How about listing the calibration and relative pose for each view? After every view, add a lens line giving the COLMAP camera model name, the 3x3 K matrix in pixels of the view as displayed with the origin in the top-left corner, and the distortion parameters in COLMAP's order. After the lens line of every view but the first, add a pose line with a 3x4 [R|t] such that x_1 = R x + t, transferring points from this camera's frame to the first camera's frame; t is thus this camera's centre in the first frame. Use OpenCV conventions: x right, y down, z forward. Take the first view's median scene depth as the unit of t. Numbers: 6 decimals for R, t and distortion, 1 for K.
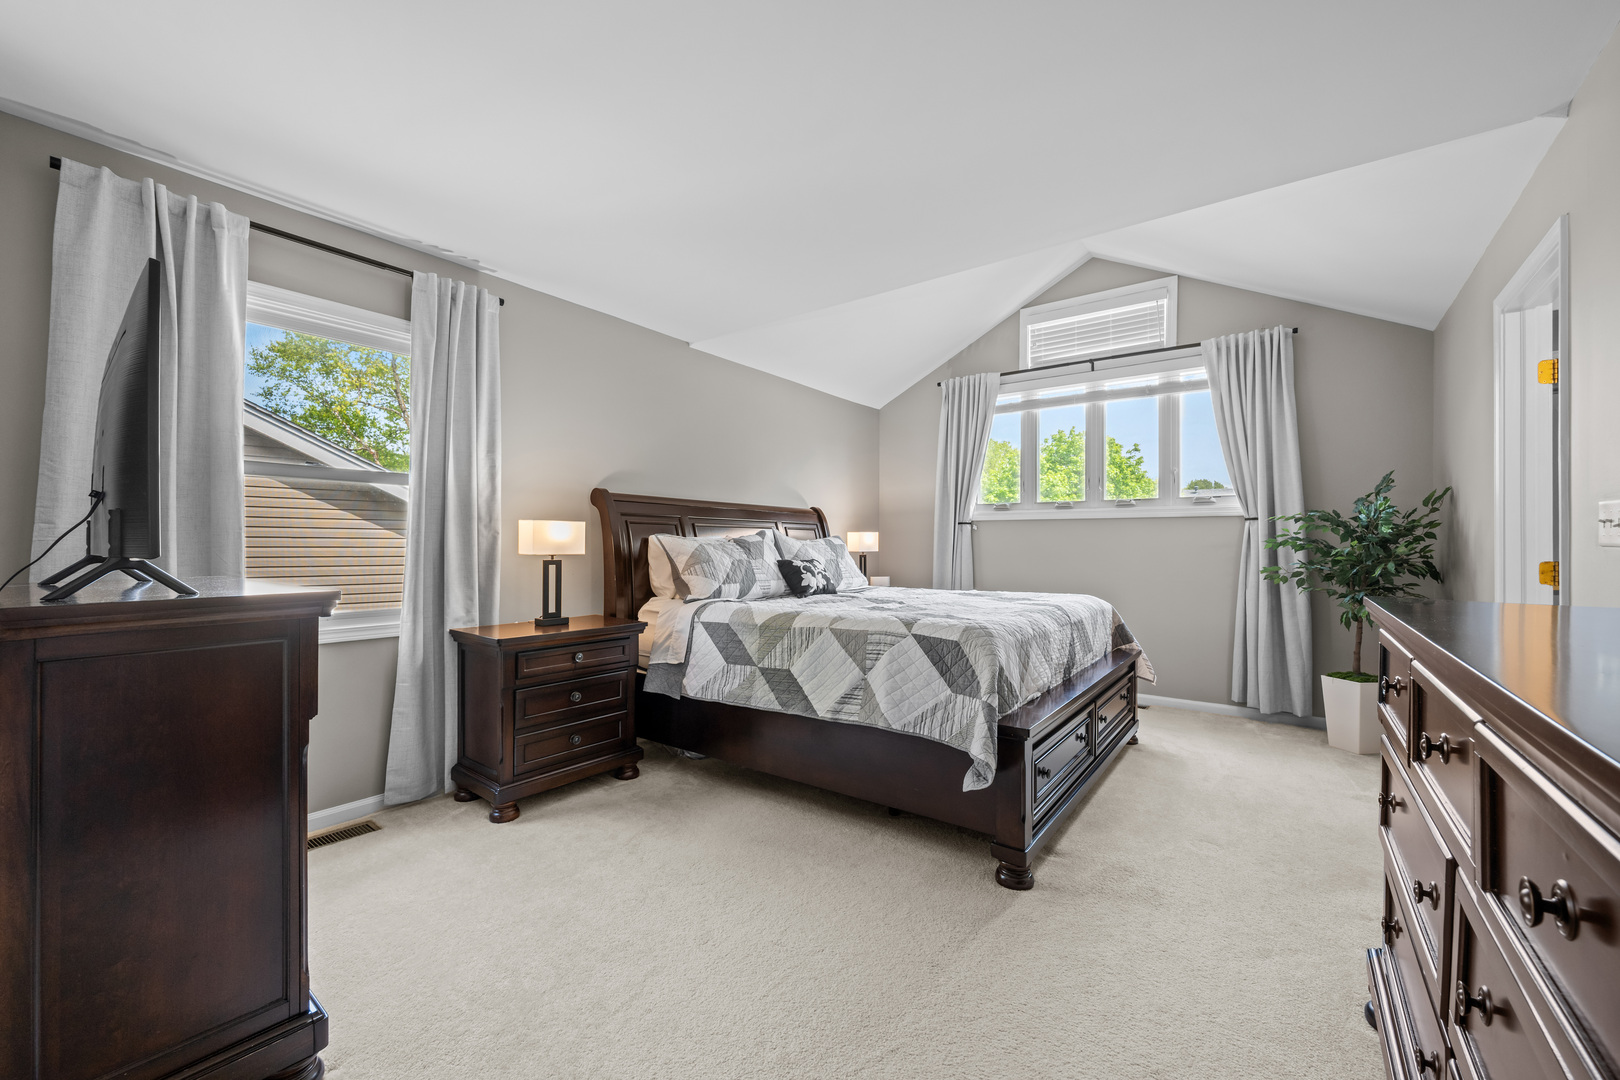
lens RADIAL K [[631.8, 0, 816.9], [0, 631.8, 544.7], [0, 0, 1]] dist [-0.005751, 0.000912]
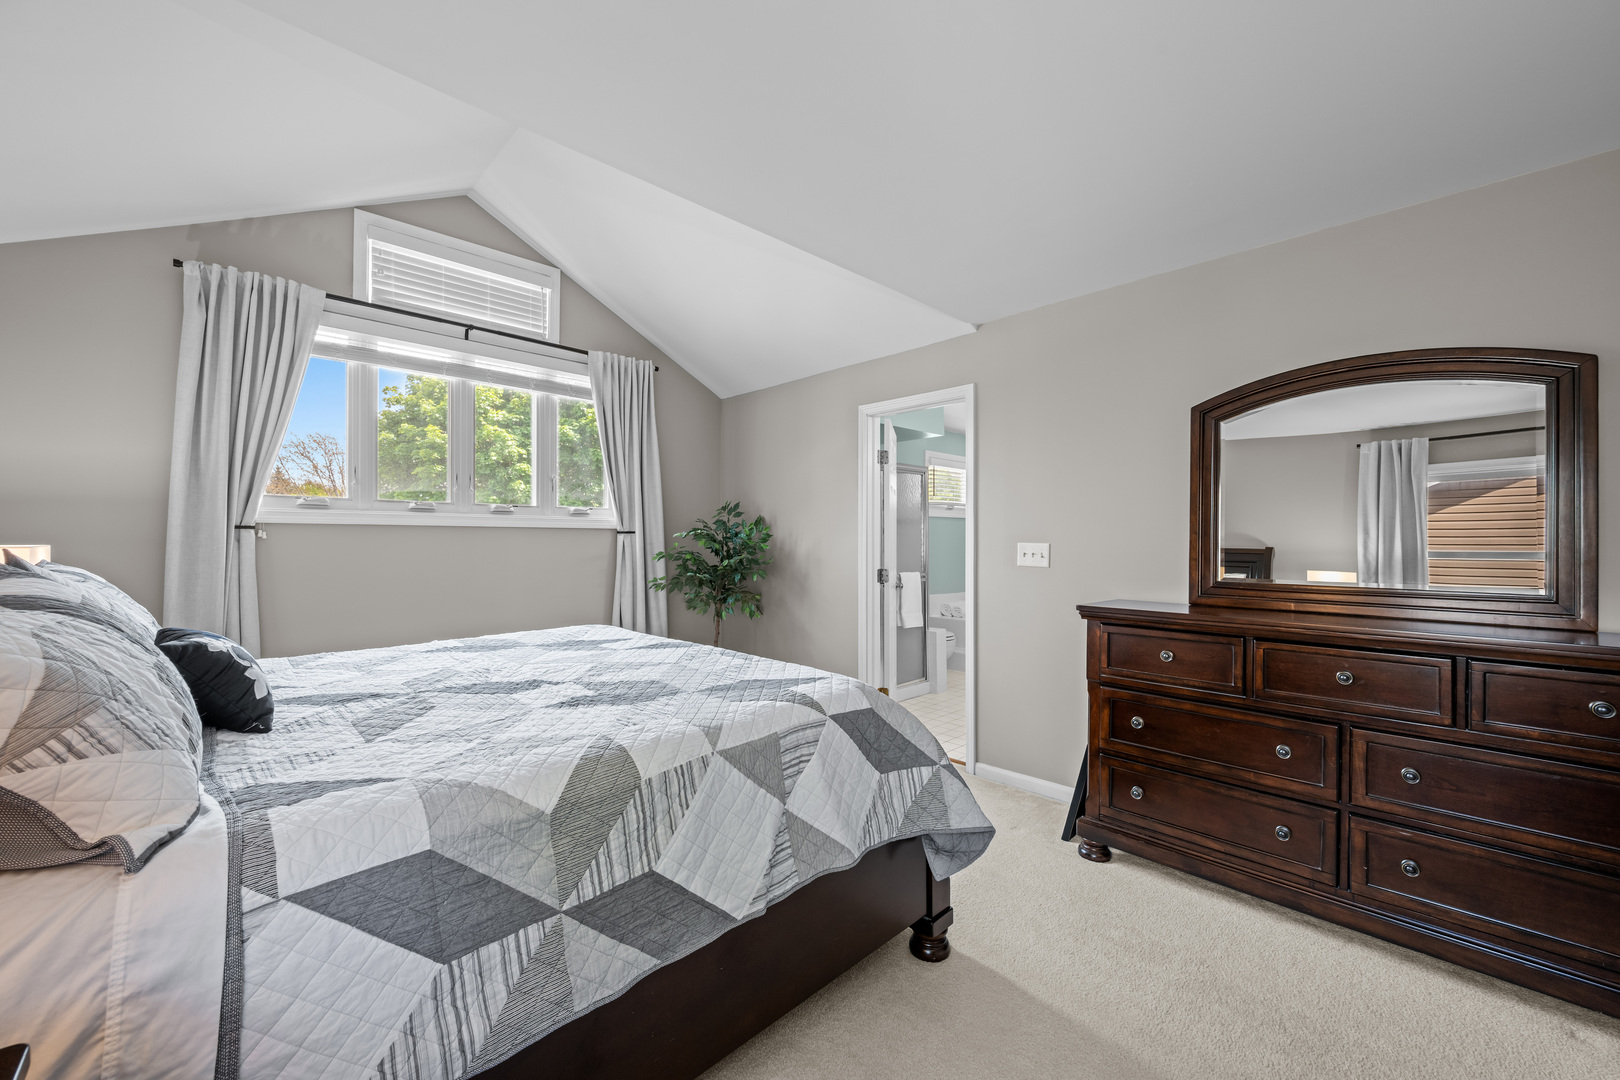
lens RADIAL K [[631.8, 0, 813.8], [0, 631.8, 537.4], [0, 0, 1]] dist [-0.005751, 0.000912]
pose [[0.166561, -0.001347, 0.986030, -0.330543], [-0.002050, 0.999996, 0.001713, -0.036495], [-0.986029, -0.002307, 0.166557, 0.539463]]
